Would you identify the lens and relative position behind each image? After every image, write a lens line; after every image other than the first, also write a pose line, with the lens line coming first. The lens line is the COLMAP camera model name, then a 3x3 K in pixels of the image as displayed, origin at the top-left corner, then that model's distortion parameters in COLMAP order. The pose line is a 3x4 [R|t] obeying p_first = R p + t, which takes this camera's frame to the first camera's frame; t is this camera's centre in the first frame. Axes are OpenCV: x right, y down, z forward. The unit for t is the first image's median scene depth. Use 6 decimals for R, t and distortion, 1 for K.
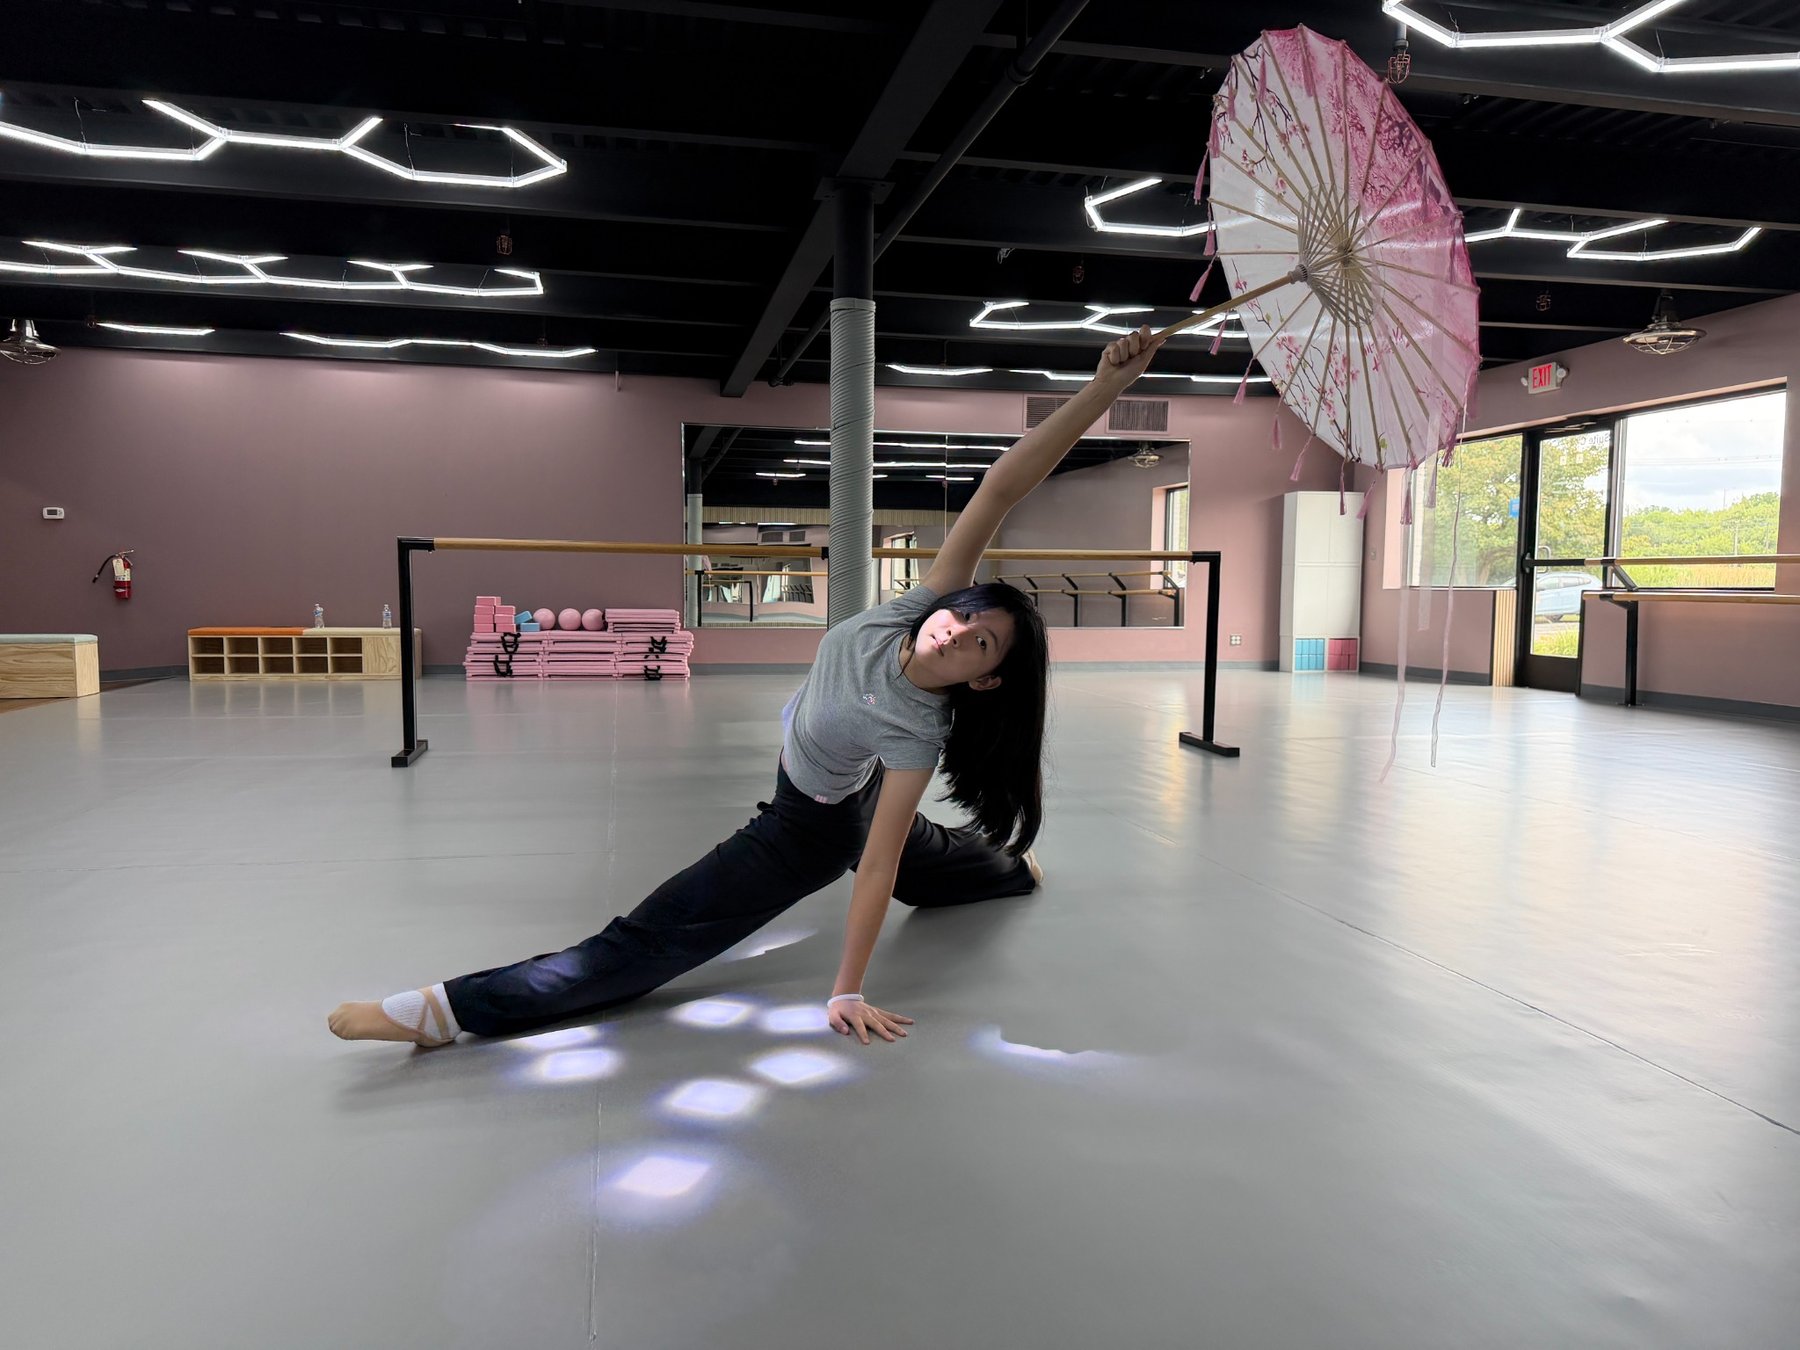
lens RADIAL K [[1192.8, 0, 900.0], [0, 1192.8, 675.0], [0, 0, 1]] dist [-0.014886, -0.002053]
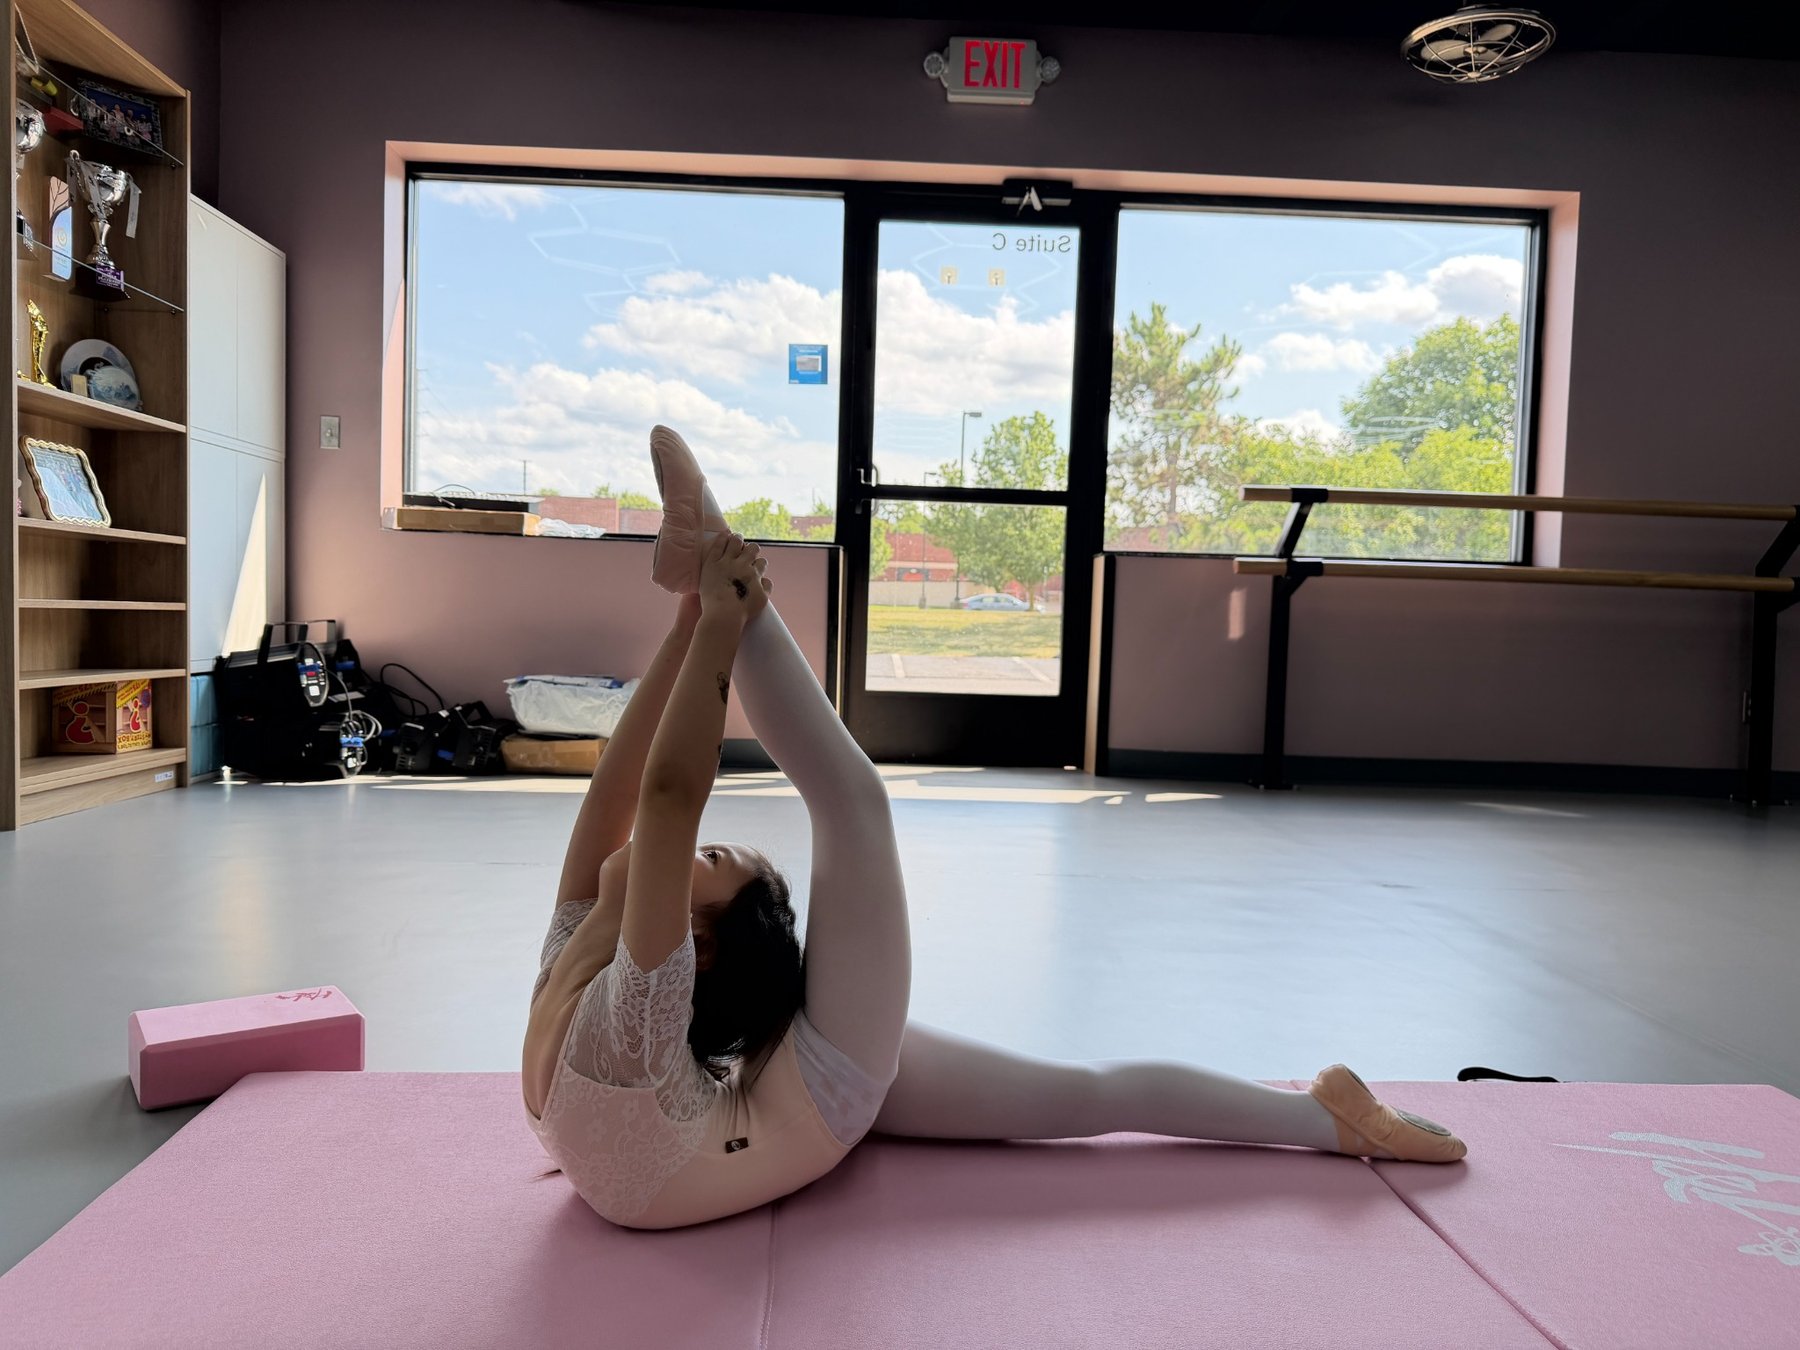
lens RADIAL K [[1192.8, 0, 900.0], [0, 1192.8, 675.0], [0, 0, 1]] dist [-0.014886, -0.002053]
pose [[0.193891, -0.084379, 0.977388, 0.085673], [0.051016, 0.995813, 0.075849, -0.061848], [-0.979696, 0.035156, 0.197384, 0.969621]]
